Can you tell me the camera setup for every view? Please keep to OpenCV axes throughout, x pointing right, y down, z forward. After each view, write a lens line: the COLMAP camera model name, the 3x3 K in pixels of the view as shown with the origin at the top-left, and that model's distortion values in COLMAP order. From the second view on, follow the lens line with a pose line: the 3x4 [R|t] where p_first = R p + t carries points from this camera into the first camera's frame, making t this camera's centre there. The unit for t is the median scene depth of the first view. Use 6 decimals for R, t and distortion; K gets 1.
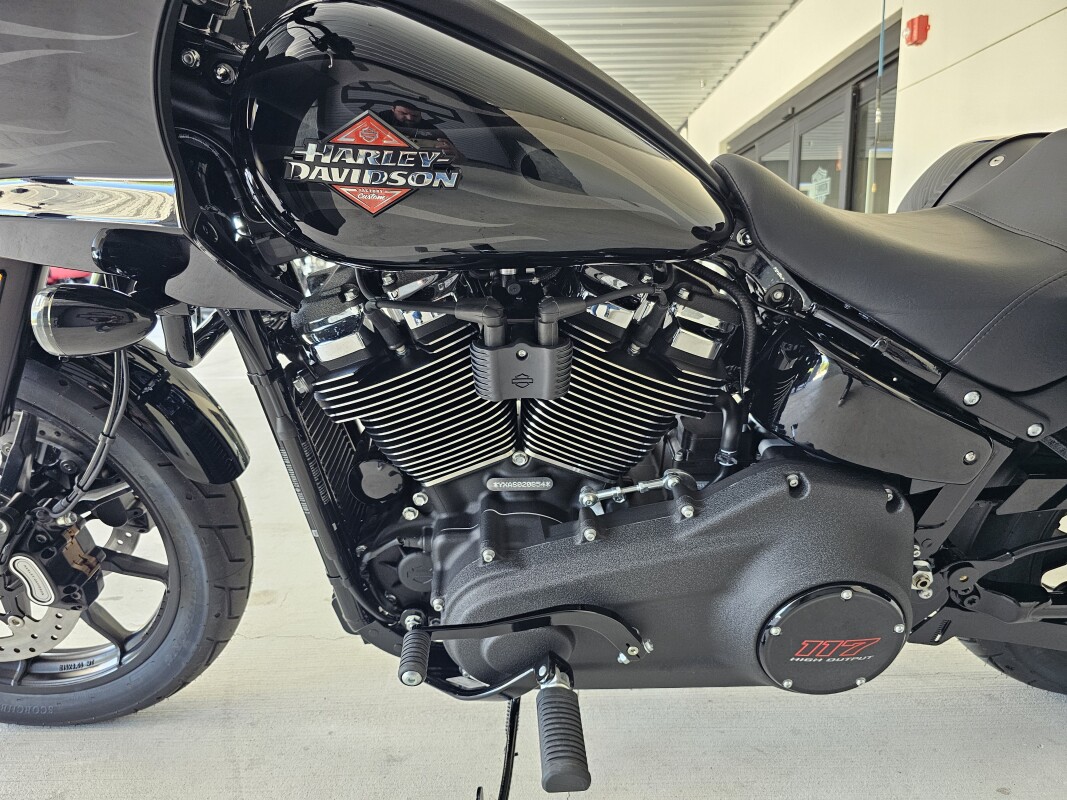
lens RADIAL K [[724.1, 0, 556.1], [0, 724.1, 410.7], [0, 0, 1]] dist [0.006696, -0.006475]
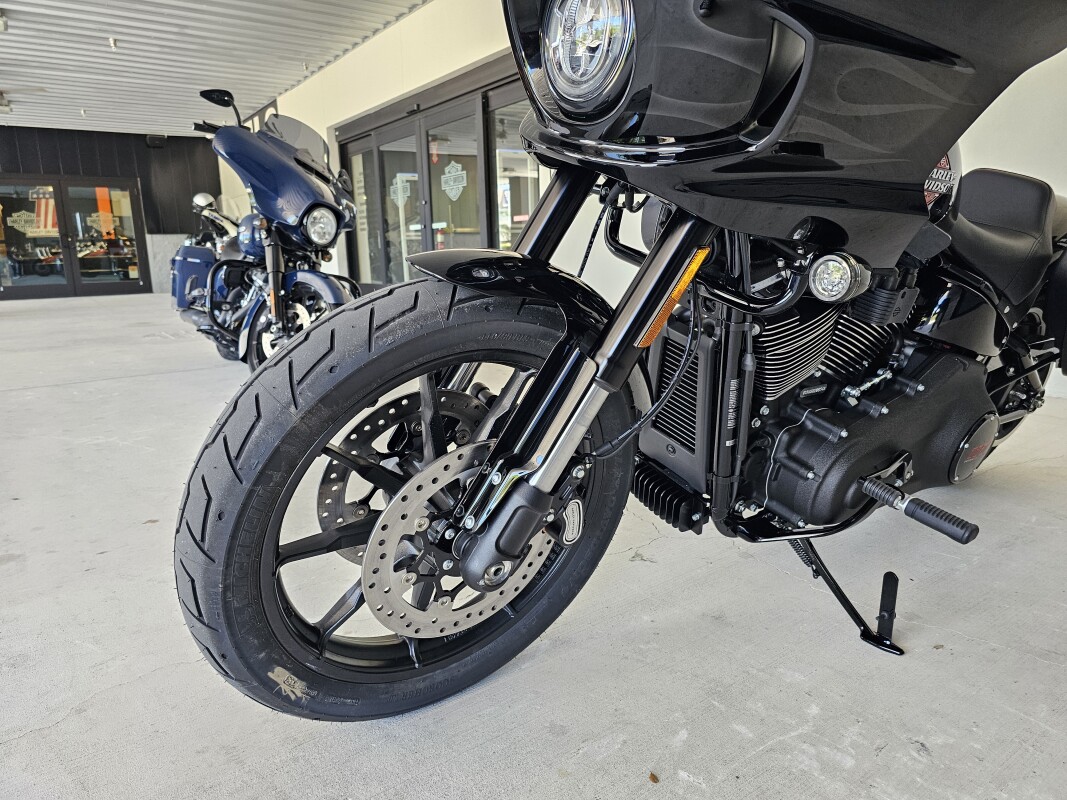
lens RADIAL K [[716.2, 0, 533.5], [0, 716.2, 400.0], [0, 0, 1]] dist [0.036619, -0.043222]
pose [[0.817053, -0.122800, 0.563334, -1.555588], [0.118044, 0.991987, 0.045032, -0.016285], [-0.564350, 0.029705, 0.825001, 0.115722]]
